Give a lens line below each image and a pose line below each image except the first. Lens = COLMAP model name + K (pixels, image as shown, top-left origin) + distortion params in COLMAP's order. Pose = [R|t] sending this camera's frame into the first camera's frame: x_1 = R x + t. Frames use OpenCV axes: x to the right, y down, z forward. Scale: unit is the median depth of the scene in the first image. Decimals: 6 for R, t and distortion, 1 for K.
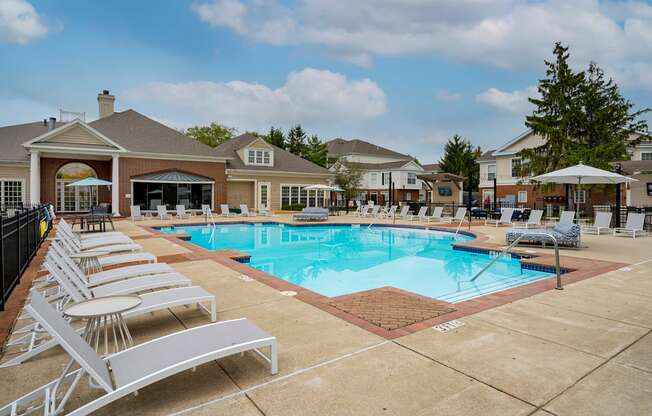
lens RADIAL K [[364.5, 0, 327.4], [0, 364.5, 201.1], [0, 0, 1]] dist [0.002962, 0.000791]
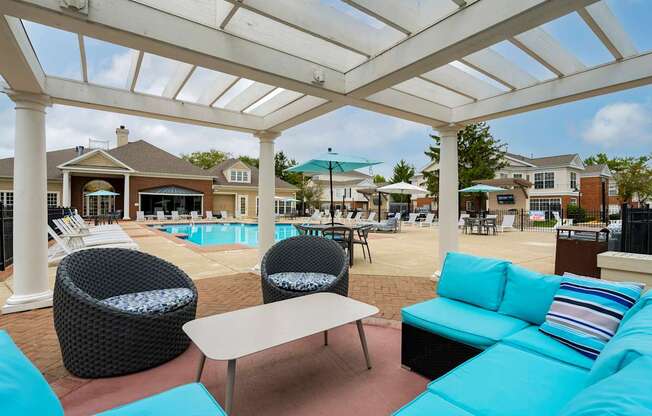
lens RADIAL K [[304.6, 0, 326.0], [0, 304.6, 208.0], [0, 0, 1]] dist [-0.002646, -0.000406]
pose [[0.999781, 0.001600, 0.020869, 0.115248], [-0.001279, 0.999880, -0.015412, 0.013166], [-0.020891, 0.015382, 0.999663, -0.122737]]
